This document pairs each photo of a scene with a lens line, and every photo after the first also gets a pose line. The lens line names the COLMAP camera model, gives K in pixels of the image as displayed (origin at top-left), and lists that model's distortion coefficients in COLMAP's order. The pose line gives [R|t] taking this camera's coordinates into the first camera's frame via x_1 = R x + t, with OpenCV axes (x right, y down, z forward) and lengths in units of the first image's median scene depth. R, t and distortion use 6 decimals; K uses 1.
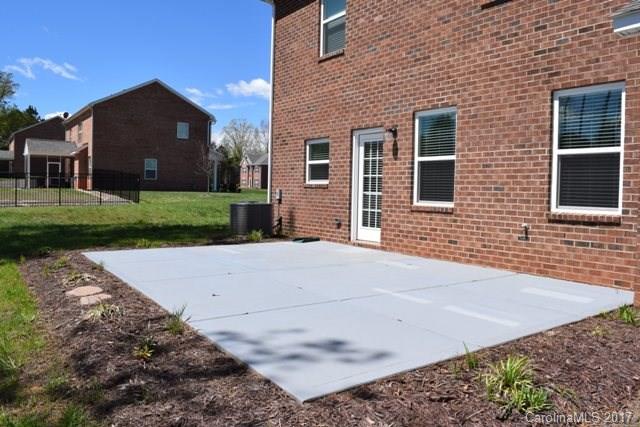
lens RADIAL K [[504.7, 0, 320.0], [0, 504.7, 213.5], [0, 0, 1]] dist [-0.094852, 0.004270]
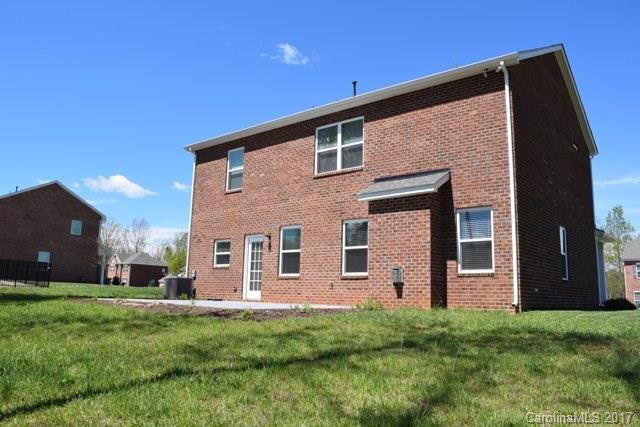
lens RADIAL K [[504.7, 0, 320.0], [0, 504.7, 213.5], [0, 0, 1]] dist [-0.094852, 0.004270]
pose [[0.966008, 0.047799, 0.254055, -0.133468], [0.005208, 0.978960, -0.203988, 0.120167], [-0.258460, 0.198377, 0.945434, -0.740521]]
